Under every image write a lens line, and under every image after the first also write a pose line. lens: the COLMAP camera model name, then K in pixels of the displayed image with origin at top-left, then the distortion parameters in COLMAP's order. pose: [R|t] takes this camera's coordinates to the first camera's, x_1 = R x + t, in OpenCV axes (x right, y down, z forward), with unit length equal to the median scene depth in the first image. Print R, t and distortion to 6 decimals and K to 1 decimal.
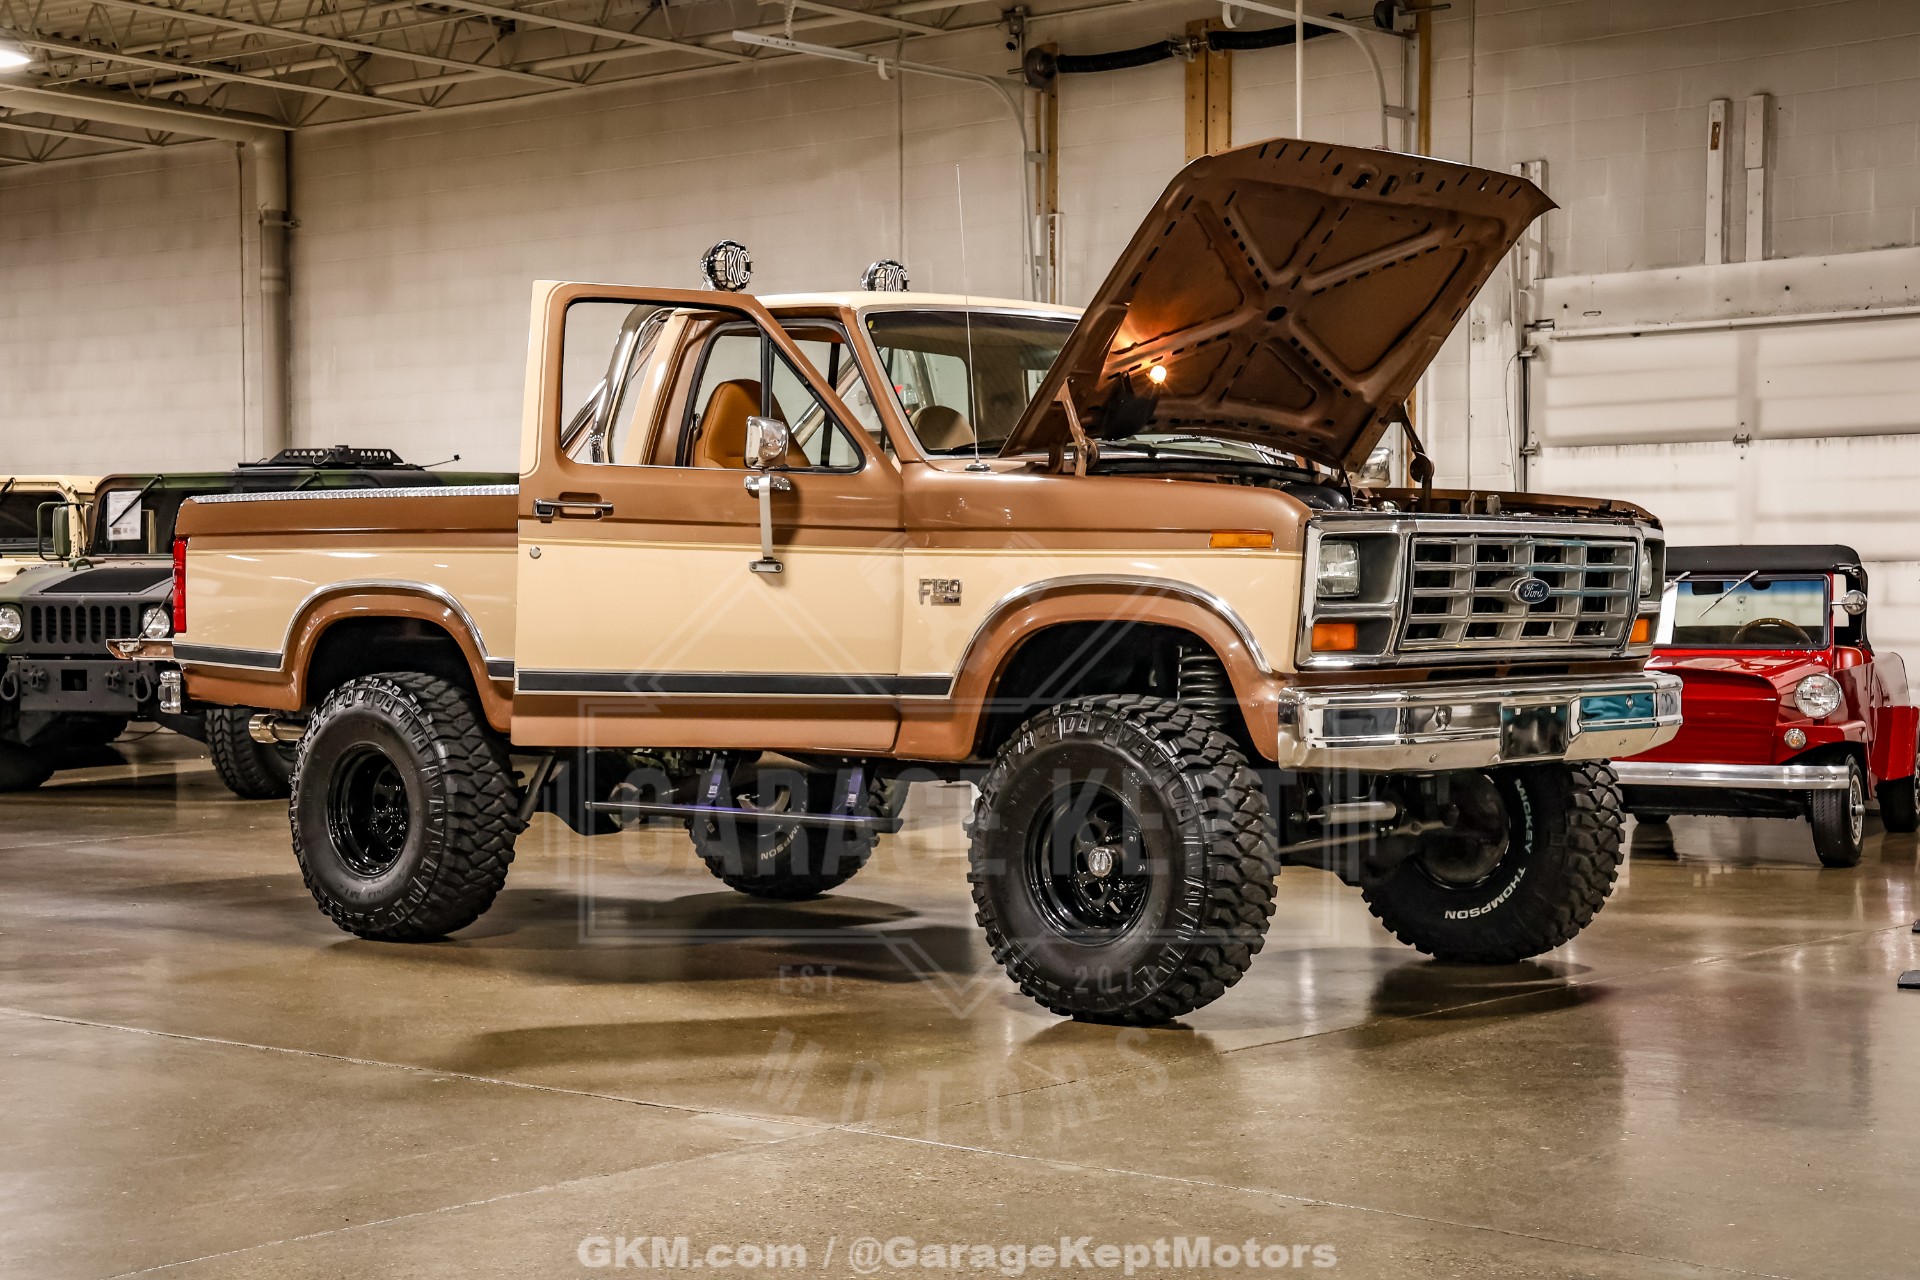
lens RADIAL K [[3093.0, 0, 960.0], [0, 3093.0, 640.0], [0, 0, 1]] dist [0.182719, 0.078248]
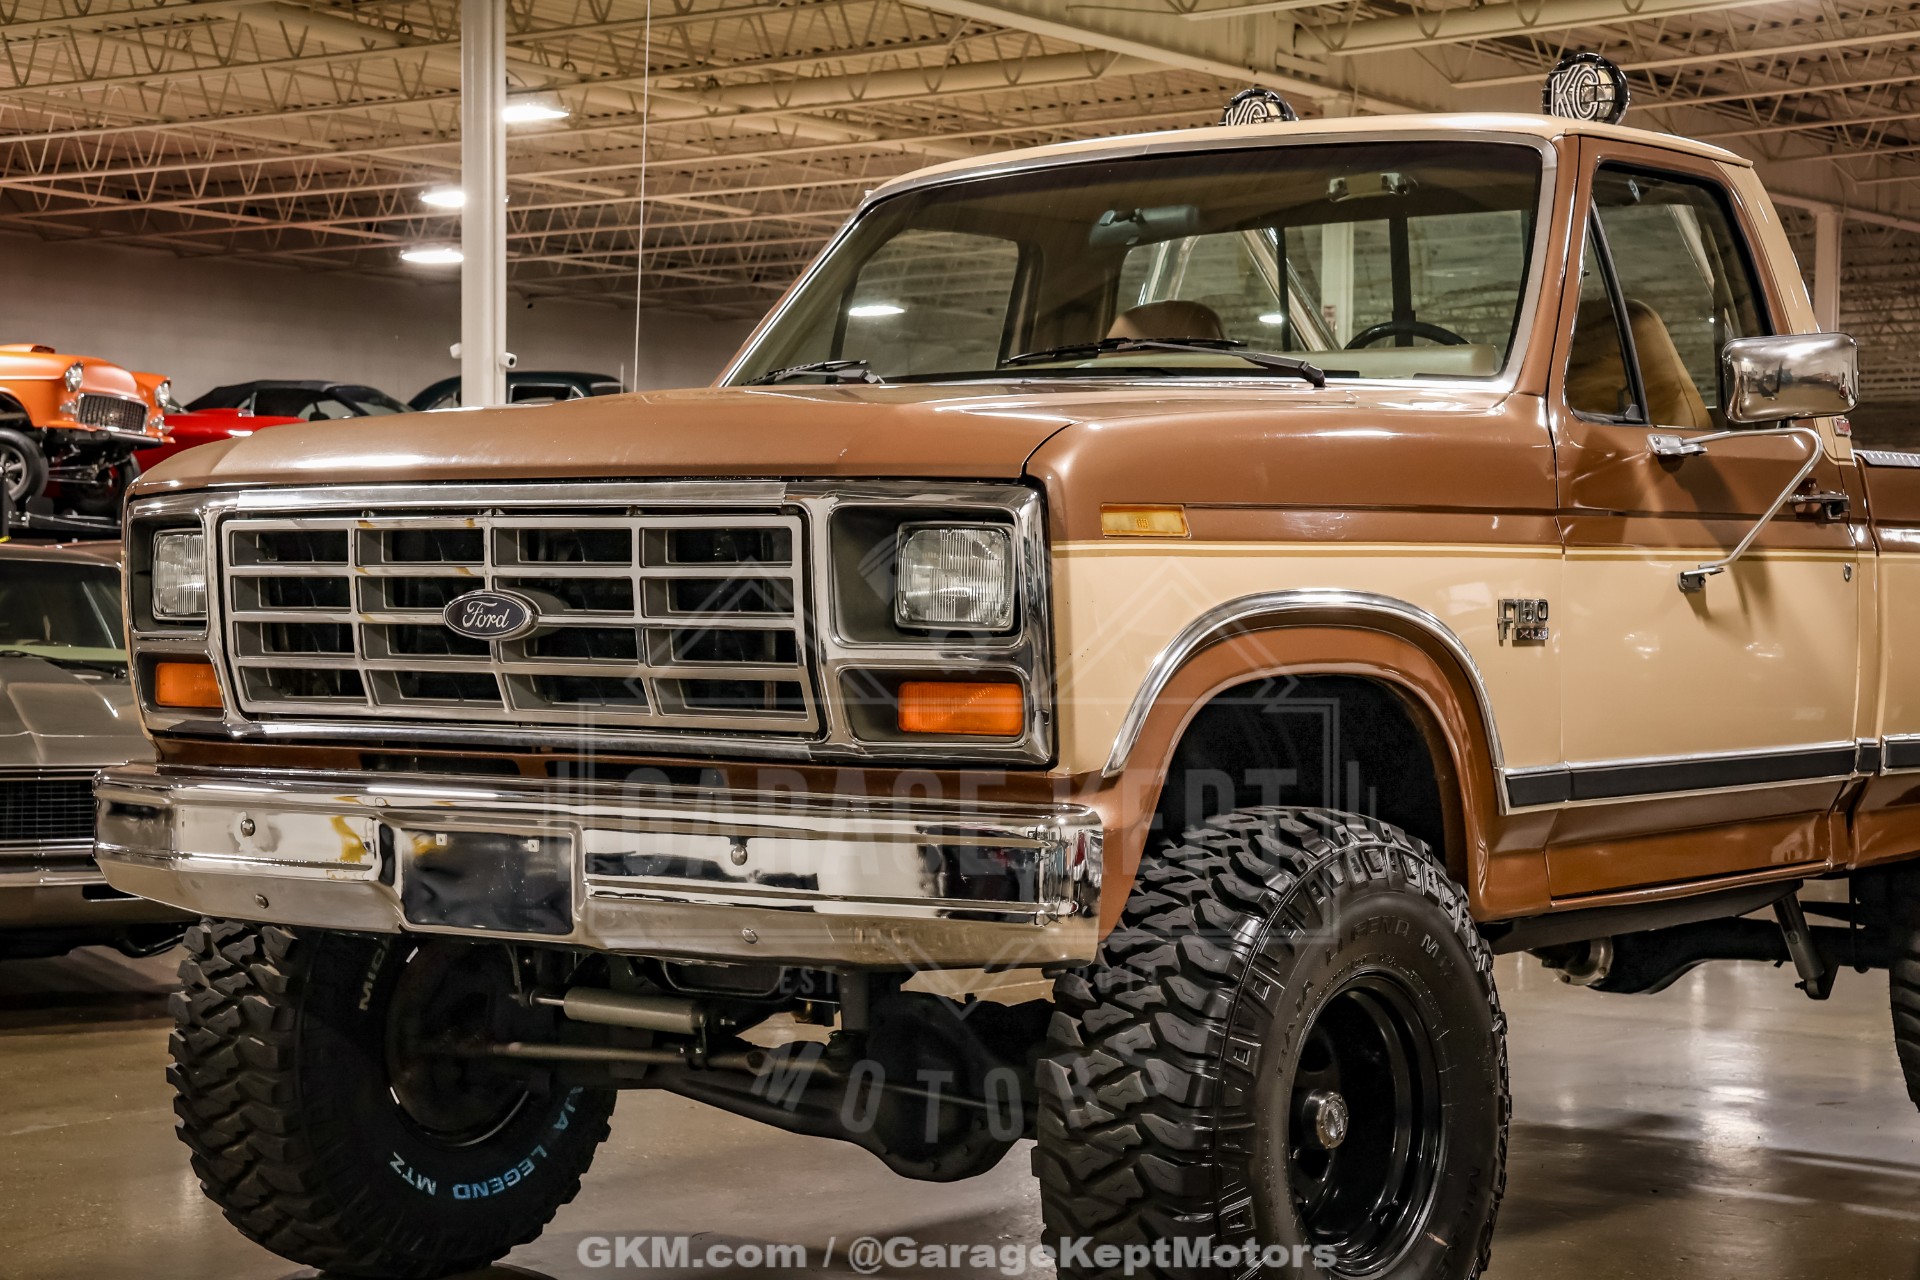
lens RADIAL K [[3456.4, 0, 960.0], [0, 3456.4, 640.0], [0, 0, 1]] dist [0.235851, 0.194056]
pose [[0.083342, 0.026280, -0.996174, 0.656996], [-0.013472, 0.999591, 0.025243, -0.023353], [0.996430, 0.011317, 0.083662, 0.870488]]
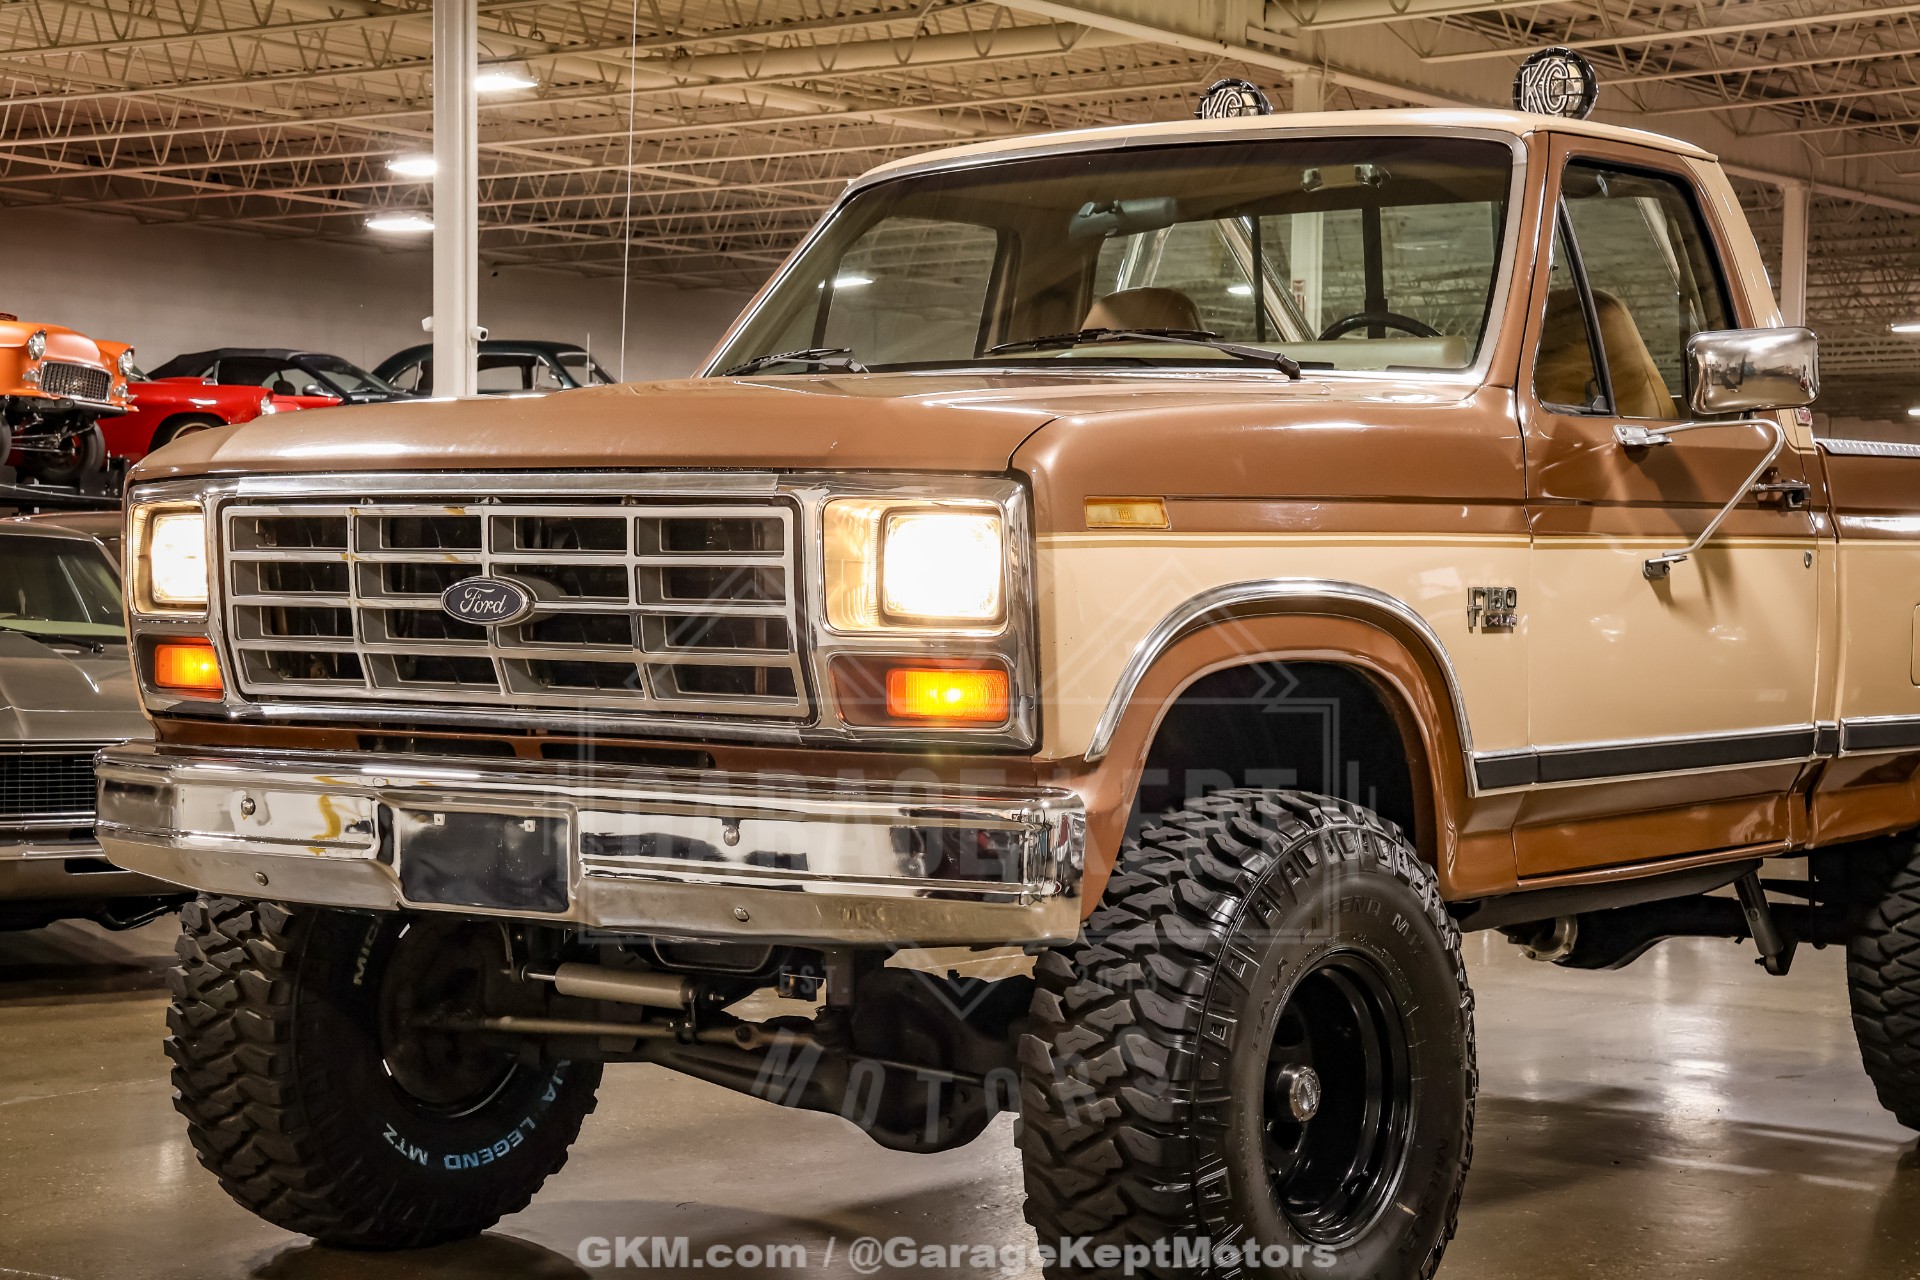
lens RADIAL K [[3481.8, 0, 960.0], [0, 3481.8, 640.0], [0, 0, 1]] dist [0.231828, 0.255037]
pose [[0.093565, 0.035270, -0.994988, 0.673880], [-0.016729, 0.999287, 0.033850, -0.026289], [0.995473, 0.013478, 0.094088, 0.865842]]
